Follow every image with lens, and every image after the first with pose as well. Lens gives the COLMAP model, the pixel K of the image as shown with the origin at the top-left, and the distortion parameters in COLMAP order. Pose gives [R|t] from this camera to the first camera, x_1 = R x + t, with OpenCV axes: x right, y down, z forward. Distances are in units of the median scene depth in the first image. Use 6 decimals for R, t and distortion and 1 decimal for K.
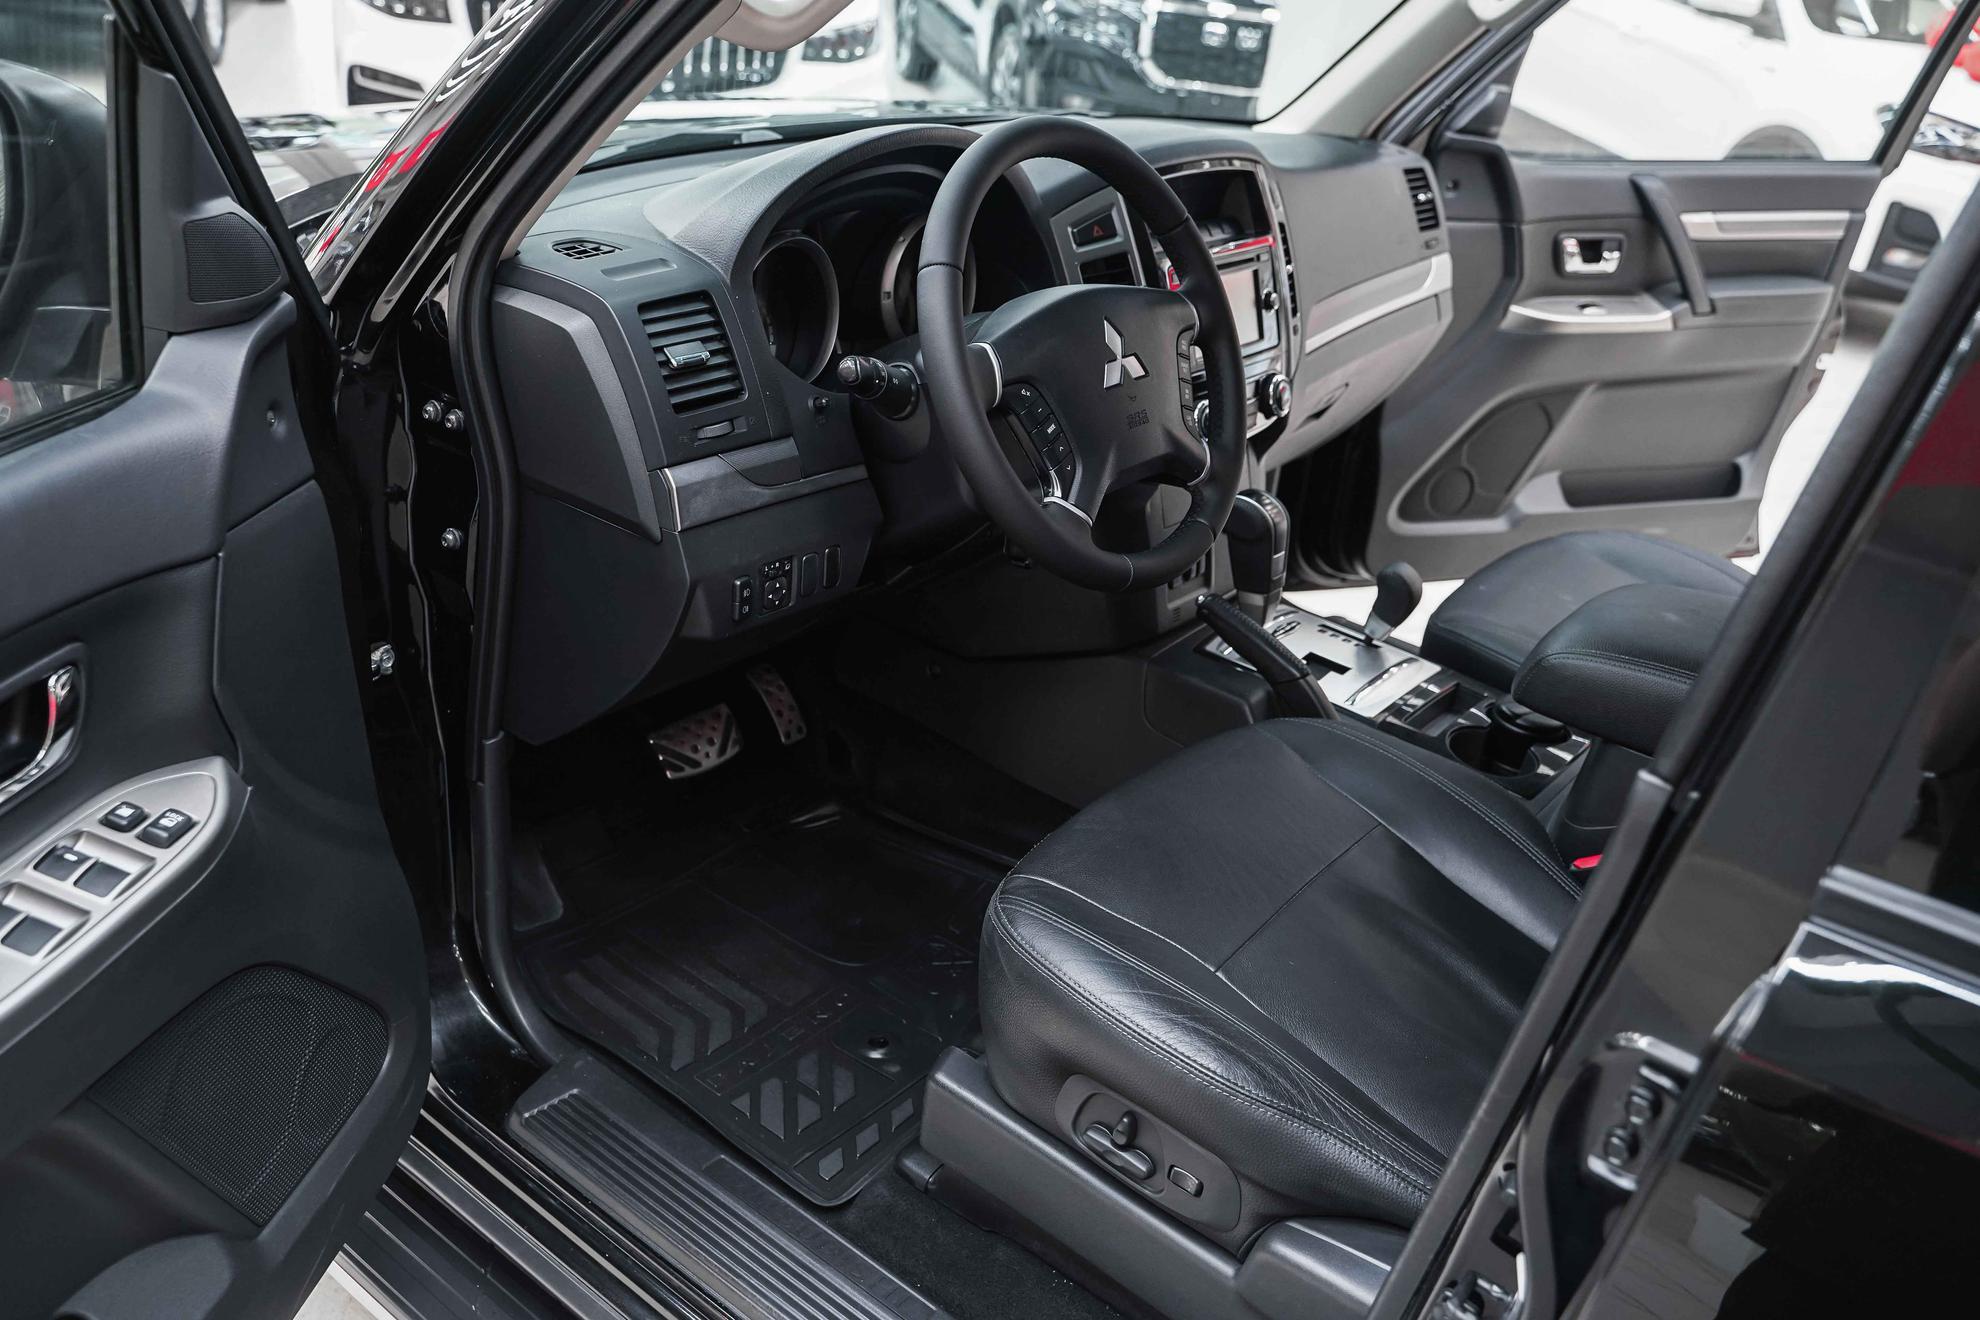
lens RADIAL K [[1620.9, 0, 989.4], [0, 1620.9, 655.9], [0, 0, 1]] dist [-0.016163, 0.012582]
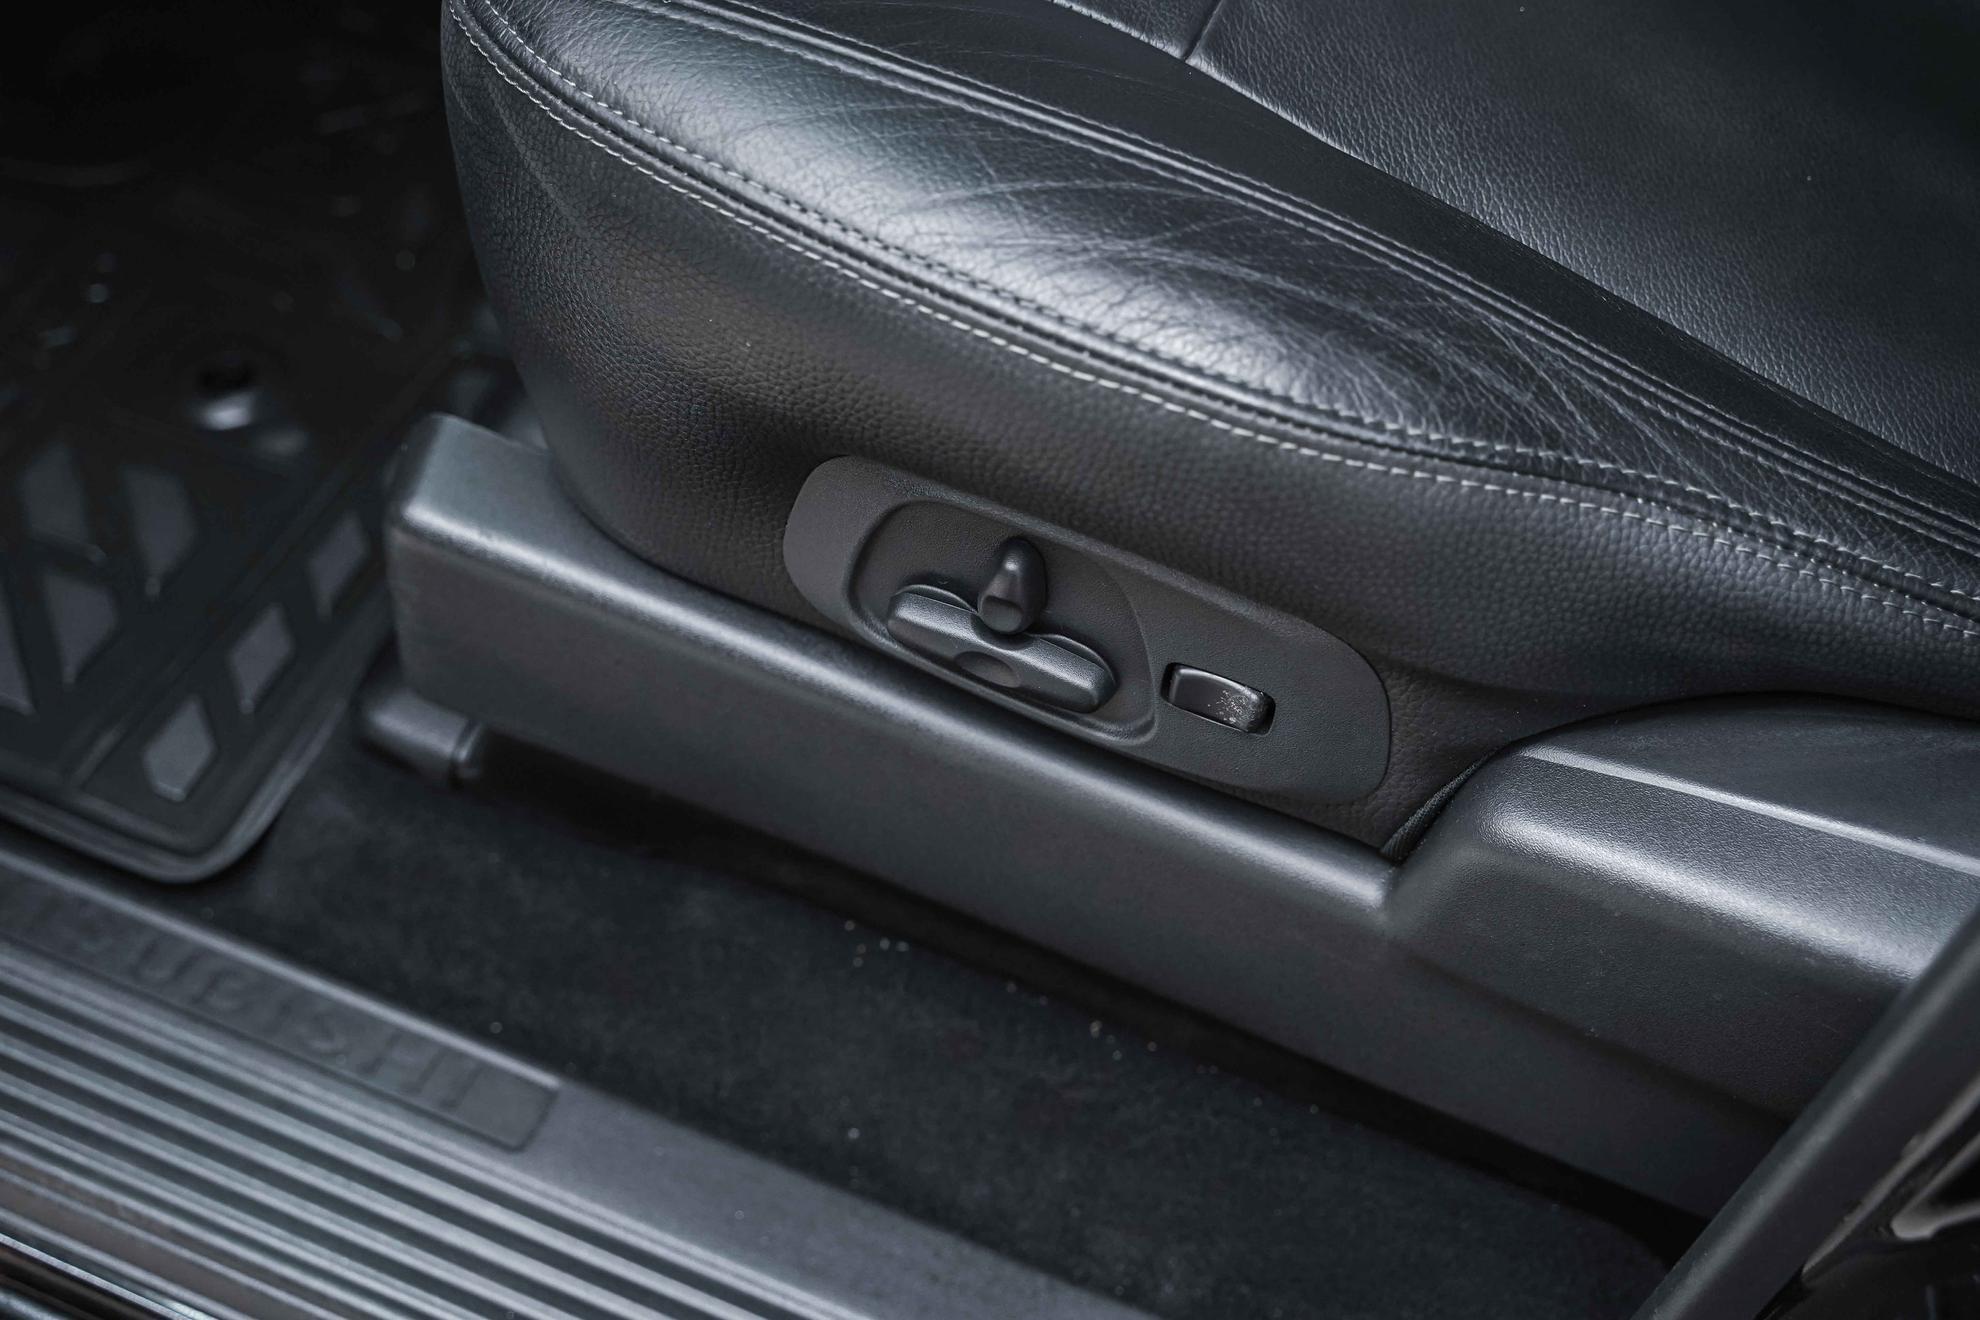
lens RADIAL K [[2954.5, 0, 996.7], [0, 2954.5, 658.7], [0, 0, 1]] dist [0.006199, 0.000000]
pose [[0.964847, -0.229681, 0.127741, -0.000129], [0.154084, 0.888115, 0.433024, 0.042365], [-0.212906, -0.398119, 0.892285, 0.454549]]
